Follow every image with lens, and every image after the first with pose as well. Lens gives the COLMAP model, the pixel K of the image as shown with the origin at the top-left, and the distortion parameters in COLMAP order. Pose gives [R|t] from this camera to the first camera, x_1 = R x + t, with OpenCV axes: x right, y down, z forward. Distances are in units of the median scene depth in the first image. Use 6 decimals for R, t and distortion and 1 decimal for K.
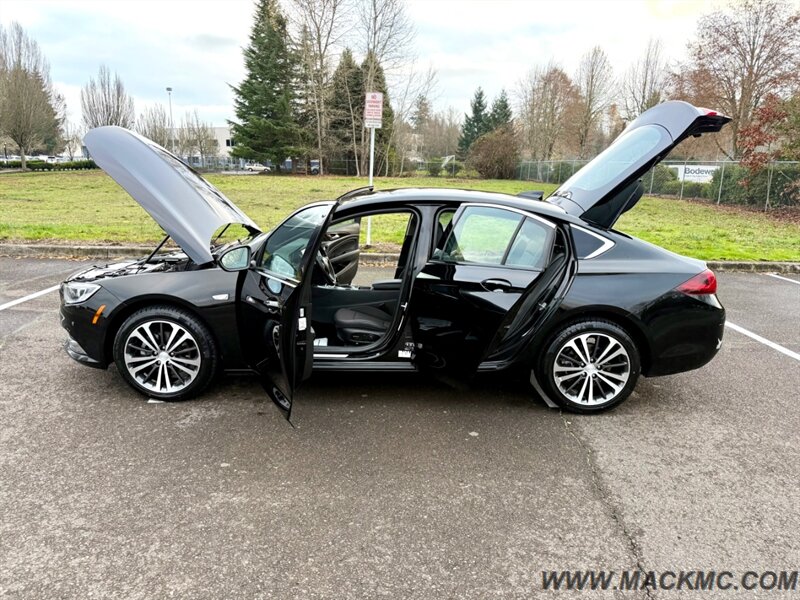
lens RADIAL K [[572.3, 0, 400.0], [0, 572.3, 300.0], [0, 0, 1]] dist [-0.000114, -0.004800]
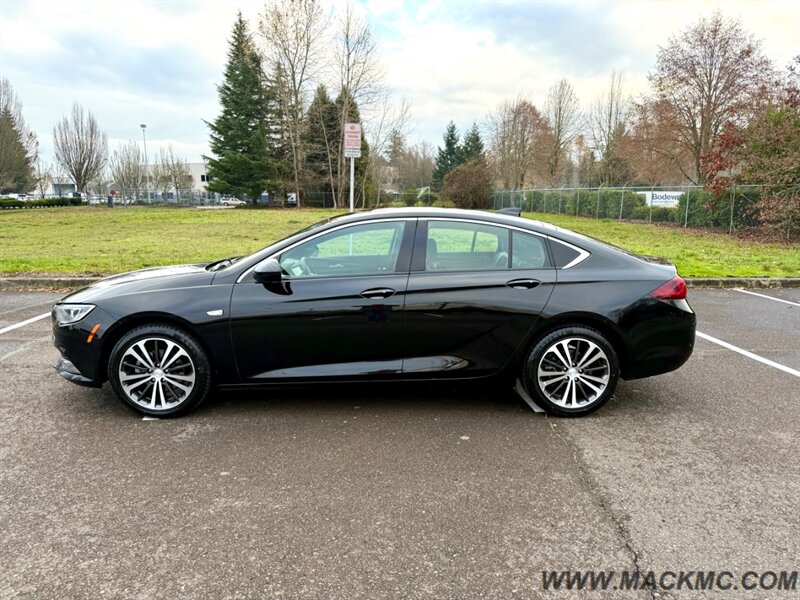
lens RADIAL K [[572.1, 0, 403.3], [0, 572.1, 300.6], [0, 0, 1]] dist [0.004009, -0.010383]
pose [[0.998712, -0.025892, 0.043639, -0.010954], [0.028164, 0.998234, -0.052296, 0.019385], [-0.042208, 0.053458, 0.997678, -0.022285]]
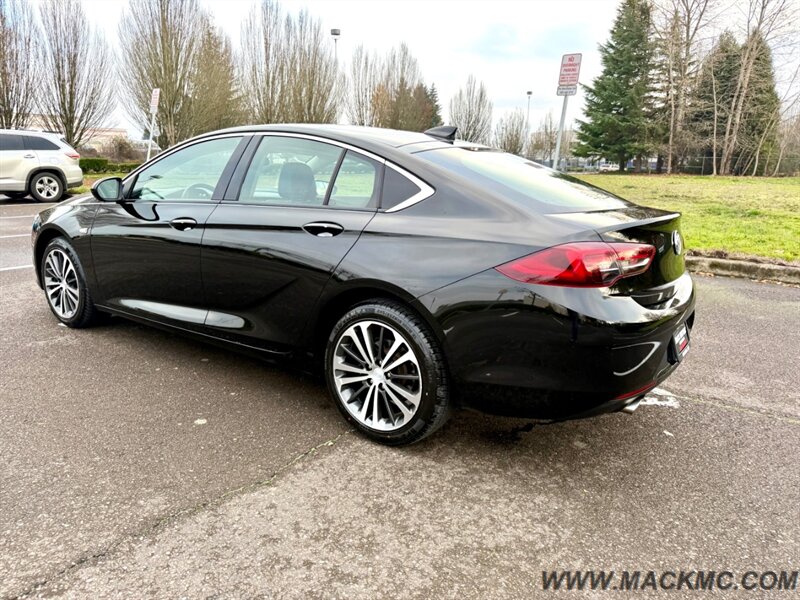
lens RADIAL K [[559.9, 0, 403.4], [0, 559.9, 300.4], [0, 0, 1]] dist [0.036305, -0.034196]
pose [[0.821347, 0.129341, -0.555572, 0.406141], [-0.129211, 0.990824, 0.039649, 0.001682], [0.555603, 0.039221, 0.830522, 0.264339]]
